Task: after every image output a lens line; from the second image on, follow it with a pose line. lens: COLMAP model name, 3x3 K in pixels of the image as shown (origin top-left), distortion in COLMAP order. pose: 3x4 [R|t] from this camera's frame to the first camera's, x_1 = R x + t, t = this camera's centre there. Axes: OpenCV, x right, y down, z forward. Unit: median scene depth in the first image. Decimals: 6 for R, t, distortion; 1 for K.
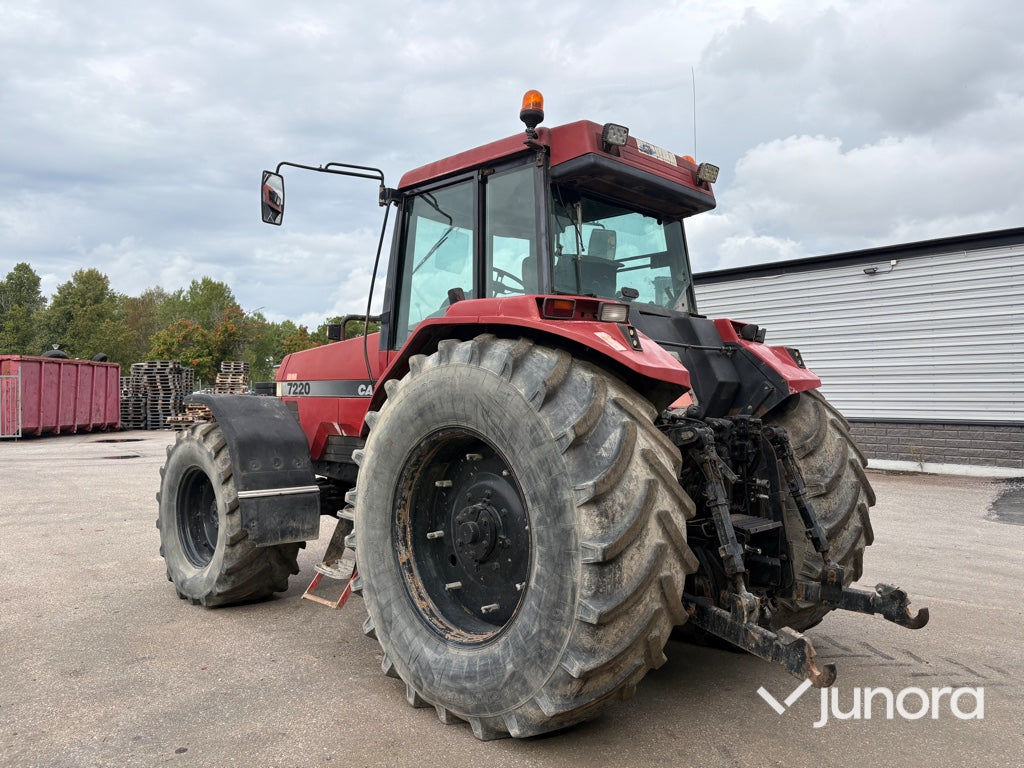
lens RADIAL K [[776.2, 0, 514.5], [0, 776.2, 383.5], [0, 0, 1]] dist [0.037701, -0.037924]
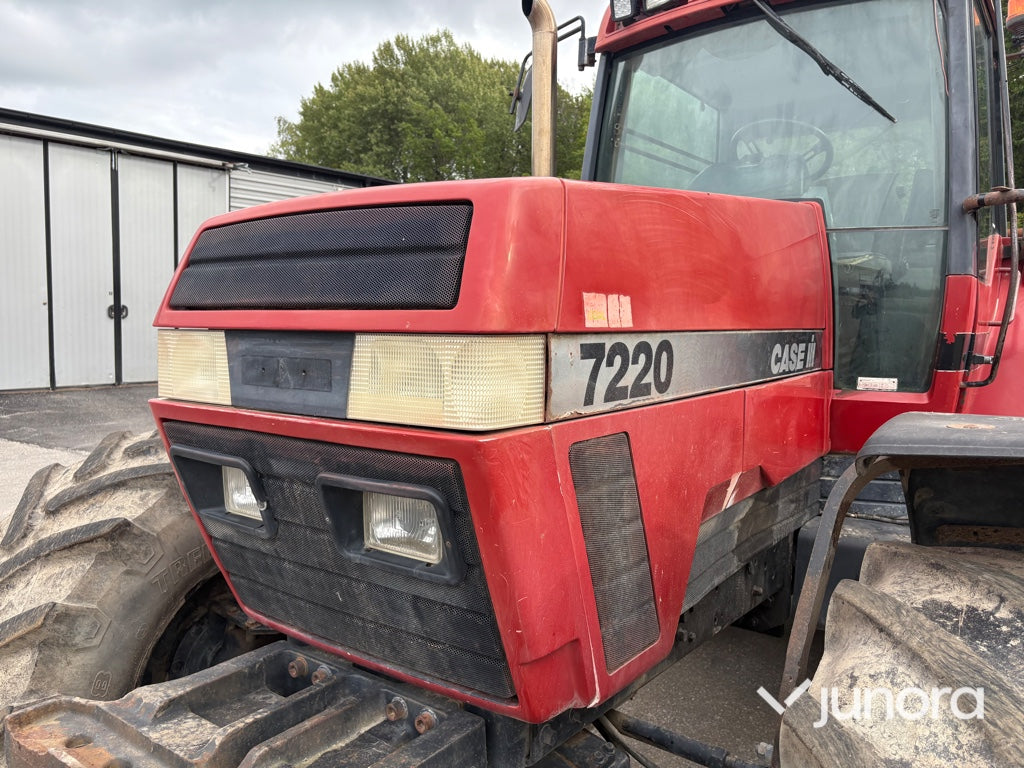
lens RADIAL K [[776.2, 0, 514.5], [0, 776.2, 383.5], [0, 0, 1]] dist [0.037701, -0.037924]
pose [[-0.171995, -0.097489, 0.980262, -0.814045], [-0.040393, 0.994952, 0.091862, -0.013189], [-0.984269, -0.023796, -0.175065, 1.824444]]
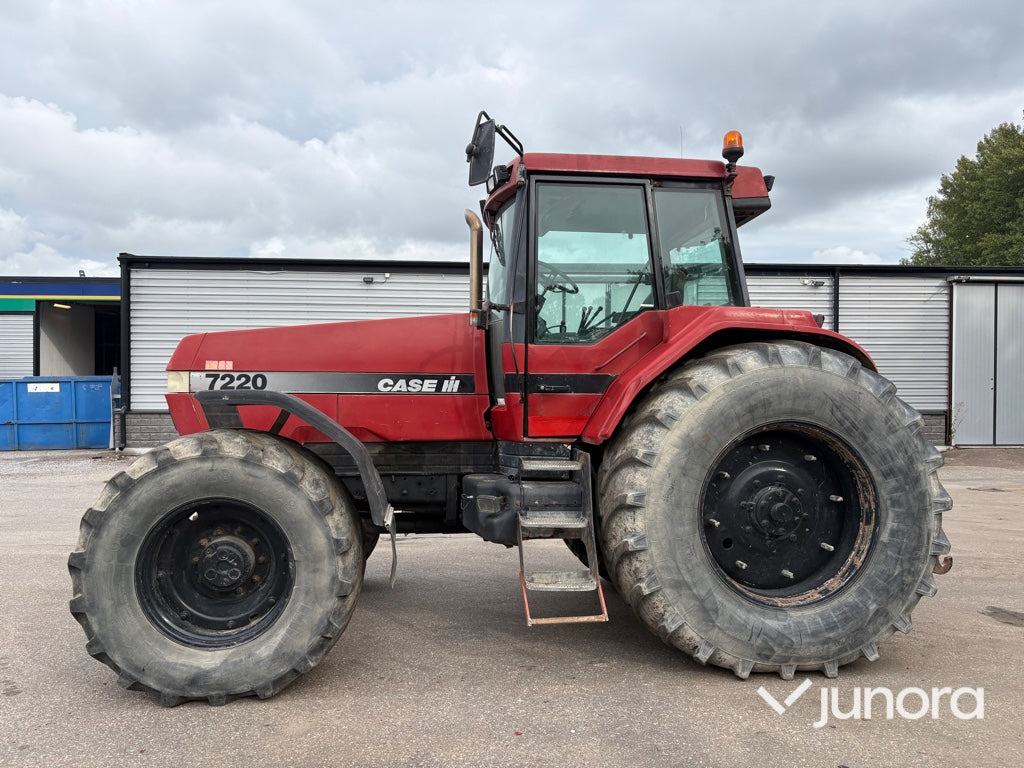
lens RADIAL K [[776.2, 0, 514.5], [0, 776.2, 383.5], [0, 0, 1]] dist [0.037701, -0.037924]
pose [[0.608689, 0.007482, 0.793373, -1.192572], [-0.015403, 0.999879, 0.002388, 0.003808], [-0.793259, -0.013673, 0.608731, 0.597692]]
